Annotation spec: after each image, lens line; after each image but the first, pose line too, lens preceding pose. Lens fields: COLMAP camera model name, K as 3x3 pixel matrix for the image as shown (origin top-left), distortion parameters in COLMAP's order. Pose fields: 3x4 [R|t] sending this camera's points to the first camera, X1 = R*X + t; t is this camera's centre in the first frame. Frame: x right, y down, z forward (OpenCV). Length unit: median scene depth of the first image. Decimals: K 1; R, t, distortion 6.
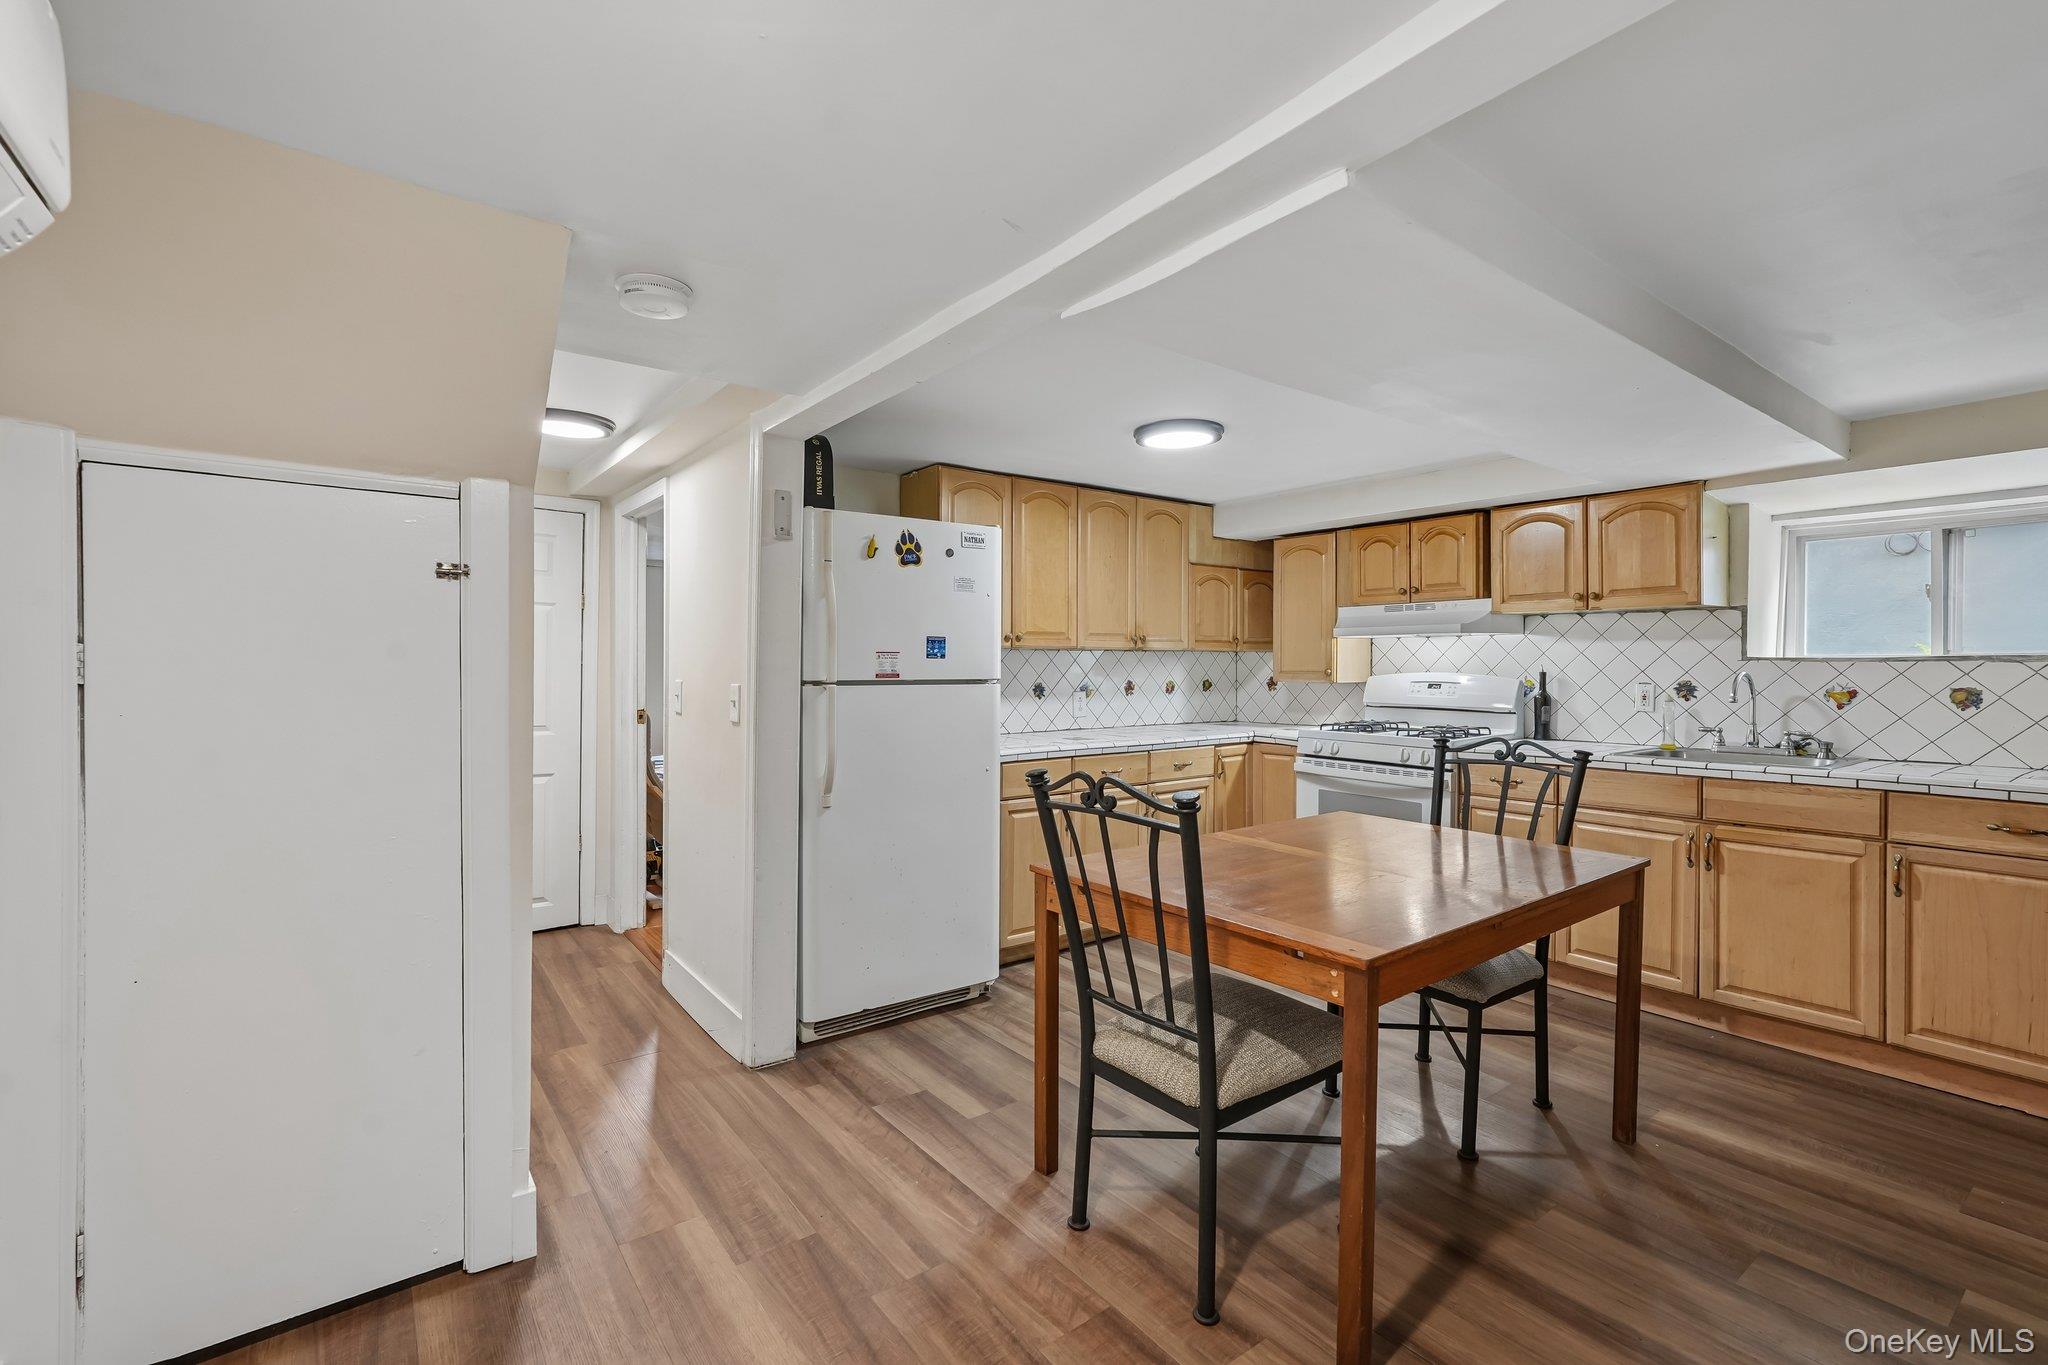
lens RADIAL K [[907.4, 0, 1028.9], [0, 907.4, 674.1], [0, 0, 1]] dist [-0.003506, 0.006531]
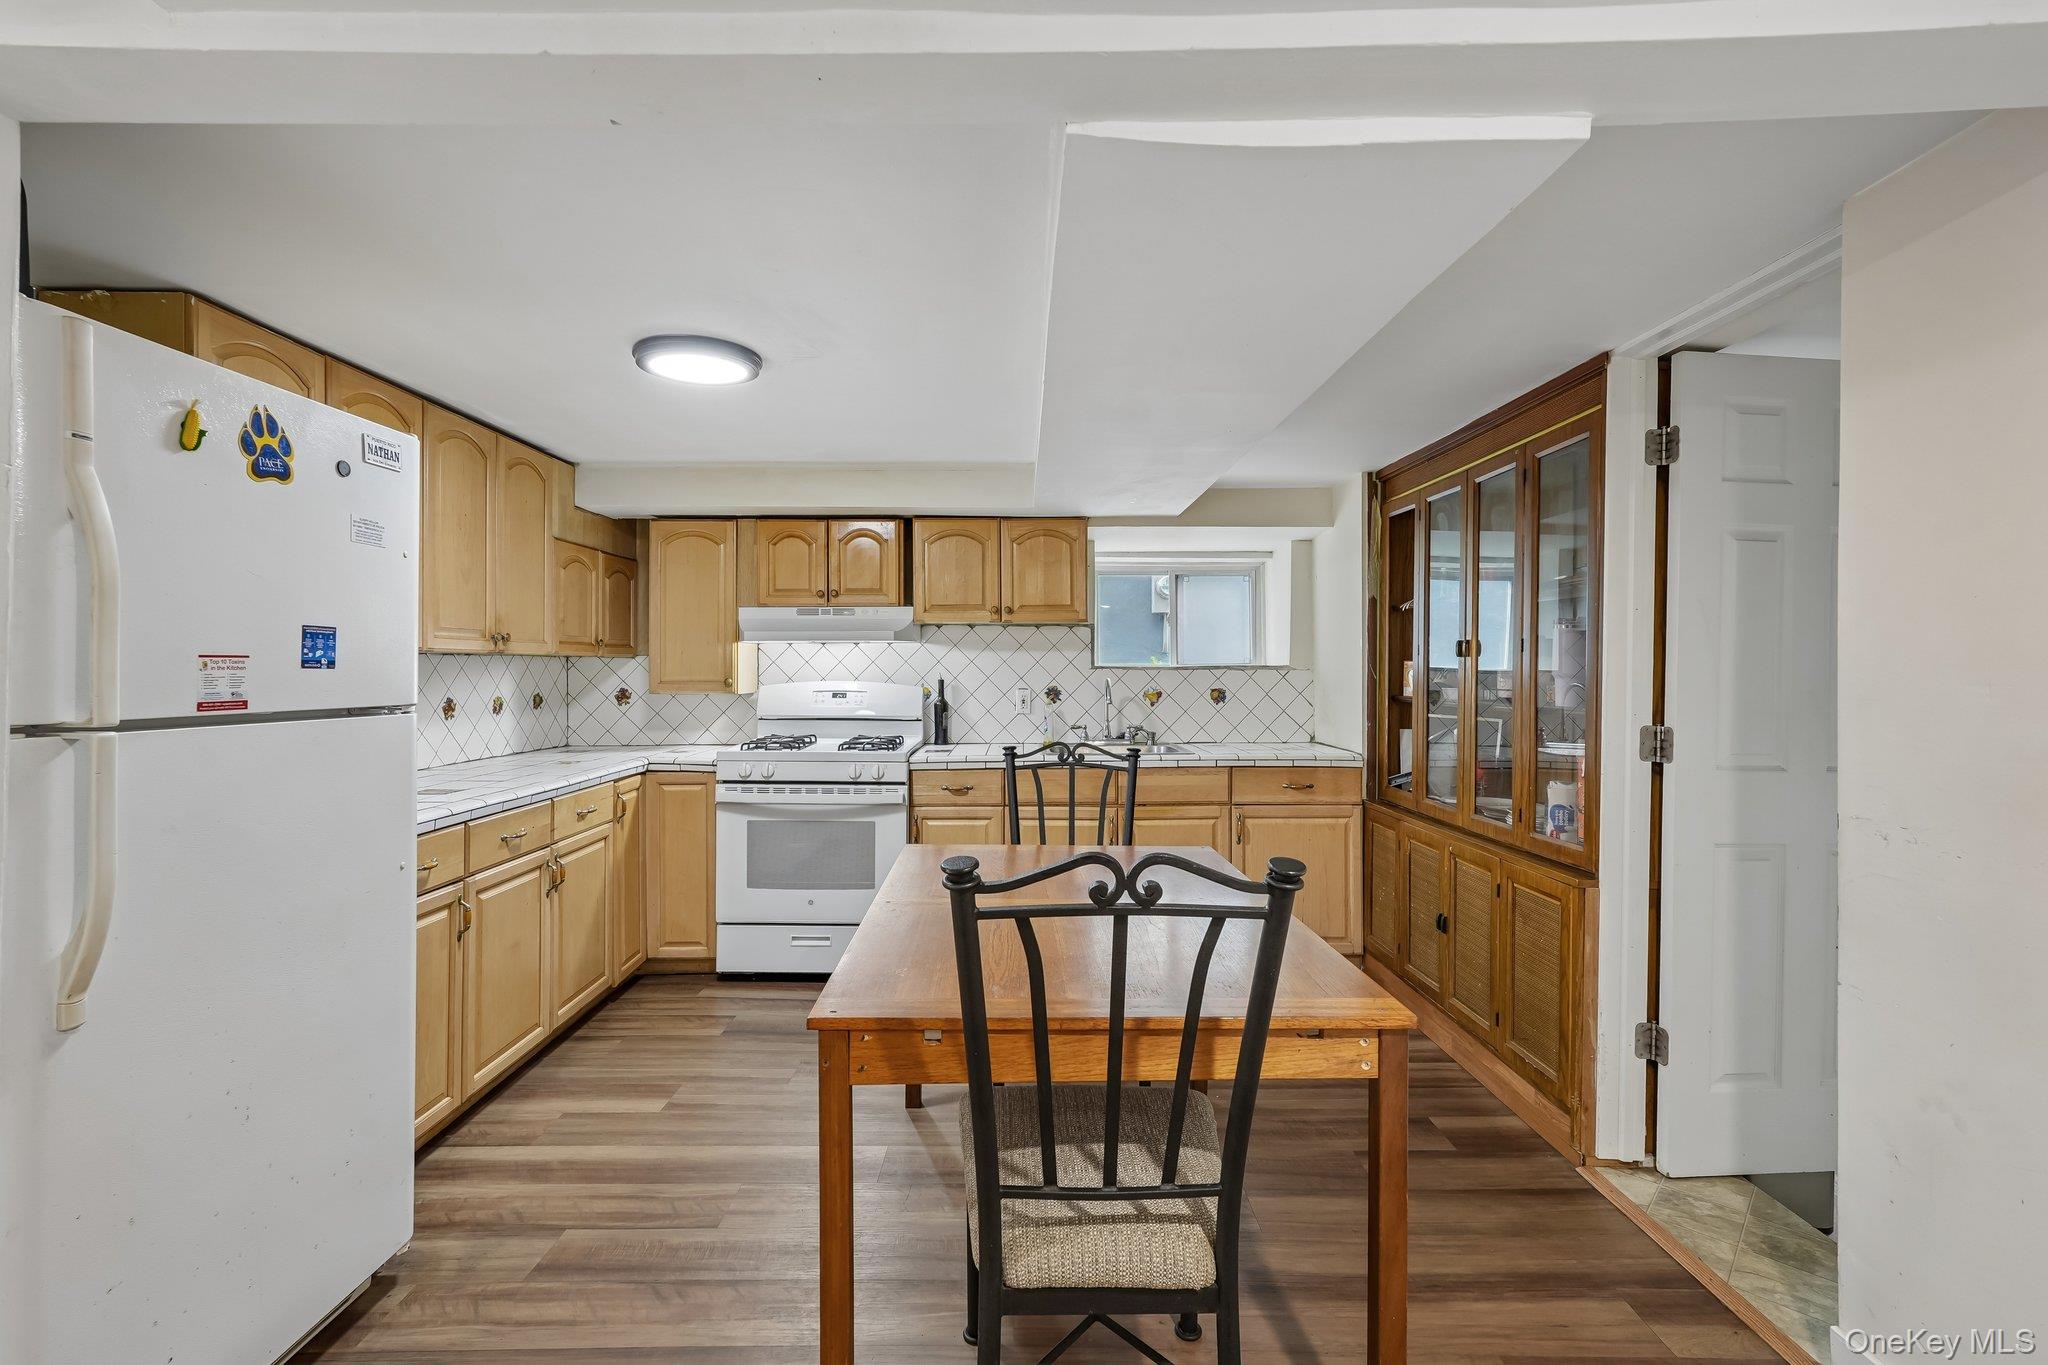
lens RADIAL K [[911.9, 0, 1026.9], [0, 911.9, 664.1], [0, 0, 1]] dist [-0.011892, 0.010204]
pose [[0.603030, 0.002465, 0.797715, -0.261002], [0.010024, 0.999893, -0.010667, -0.009858], [-0.797655, 0.014429, 0.602941, 0.353836]]
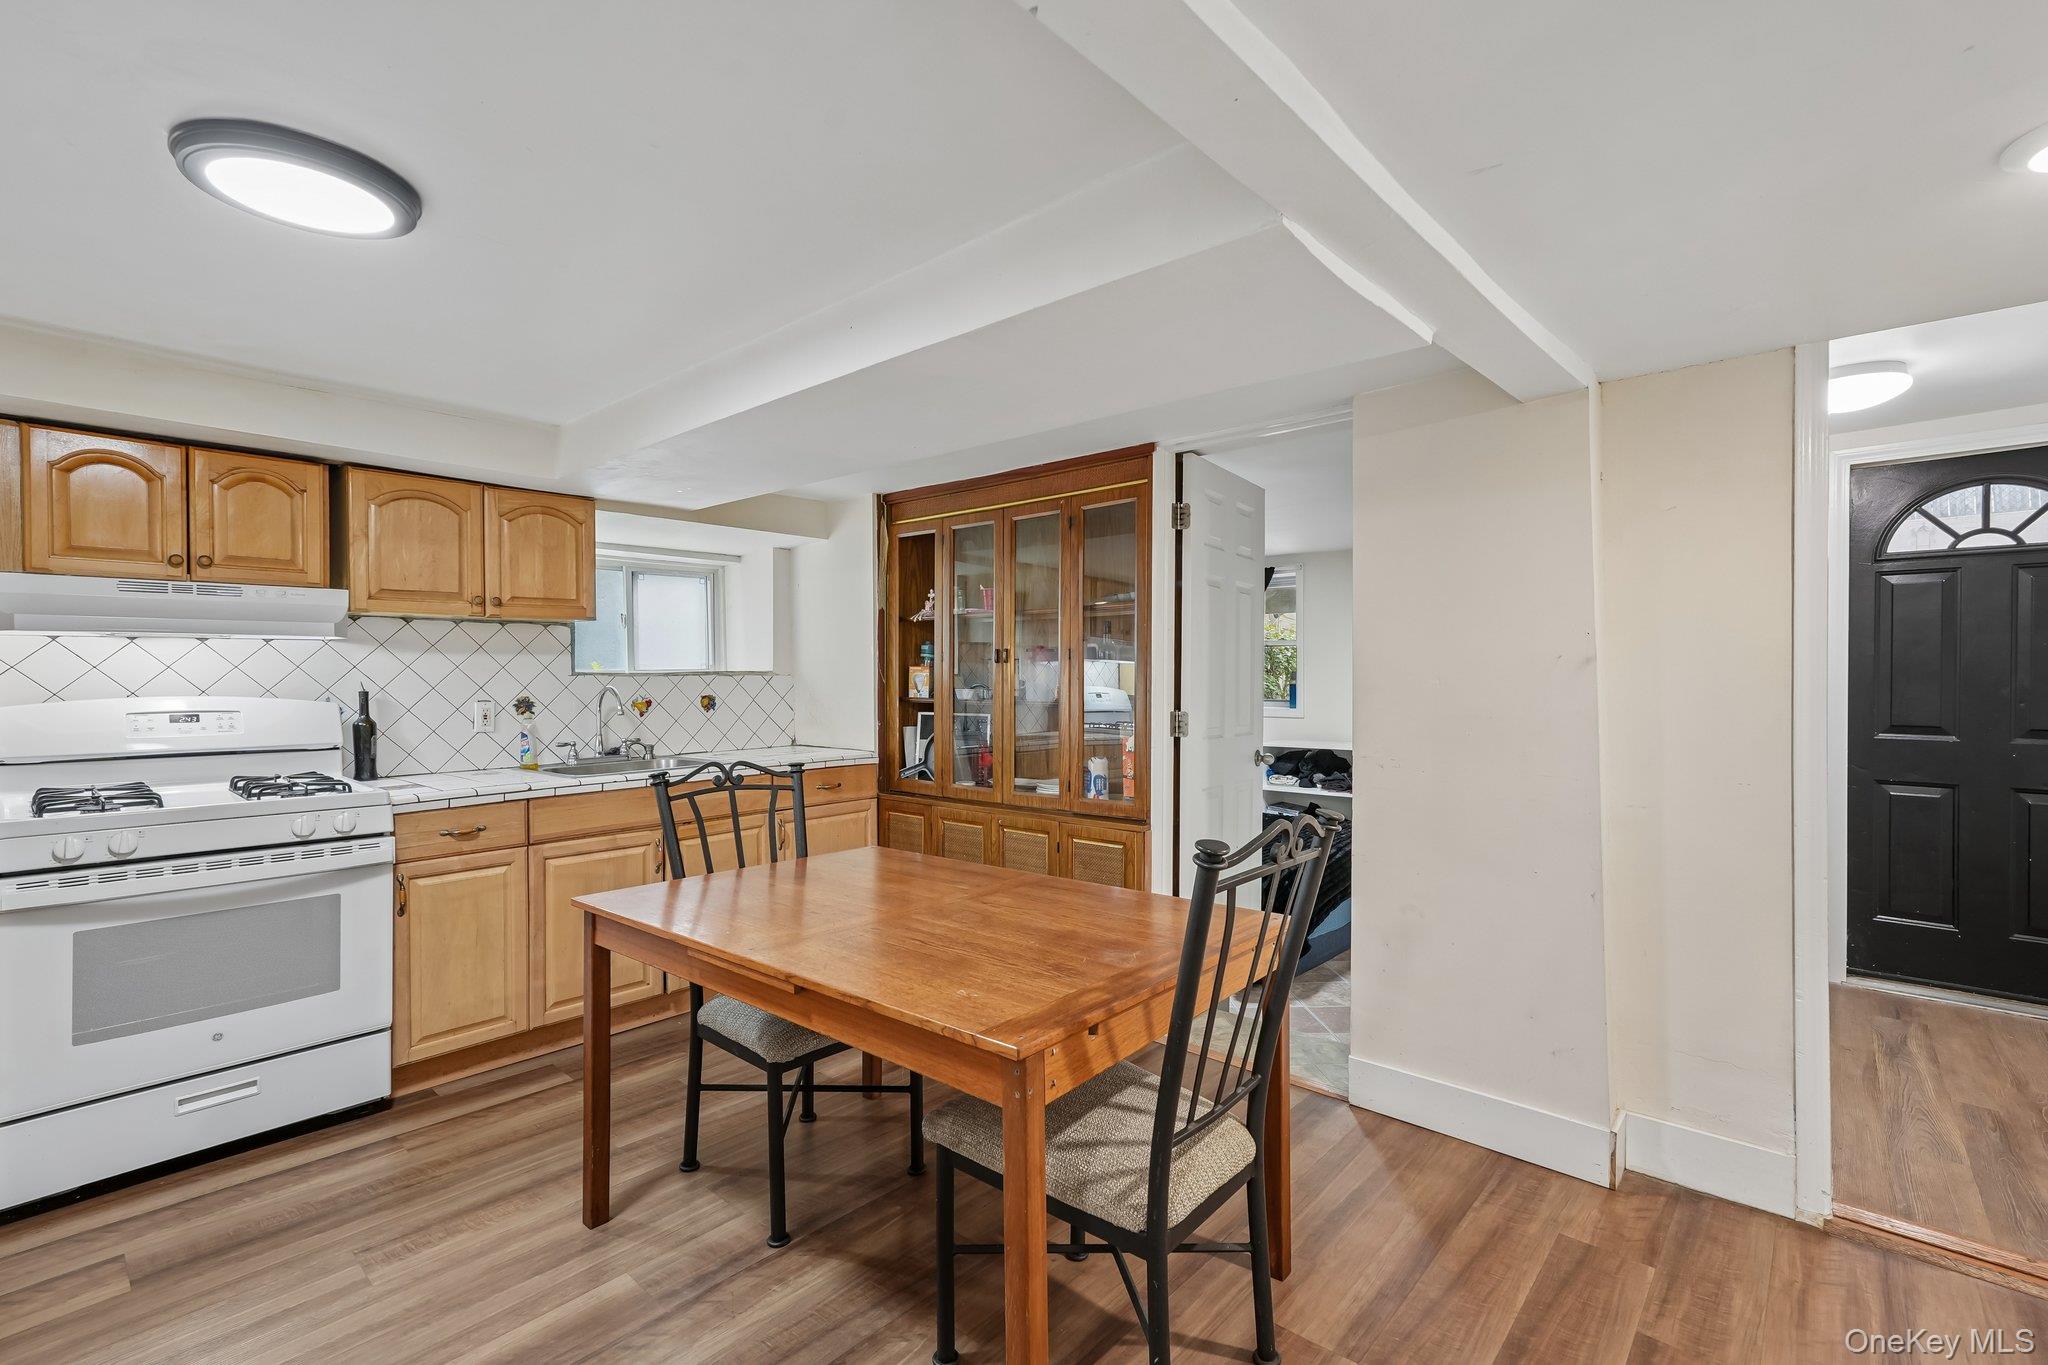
lens RADIAL K [[911.3, 0, 1024.0], [0, 911.3, 682.5], [0, 0, 1]] dist [-0.003212, 0.007139]
pose [[-0.192981, -0.010357, 0.981148, -0.362134], [0.016746, 0.999764, 0.013847, -0.013635], [-0.981060, 0.019103, -0.192762, 0.741512]]
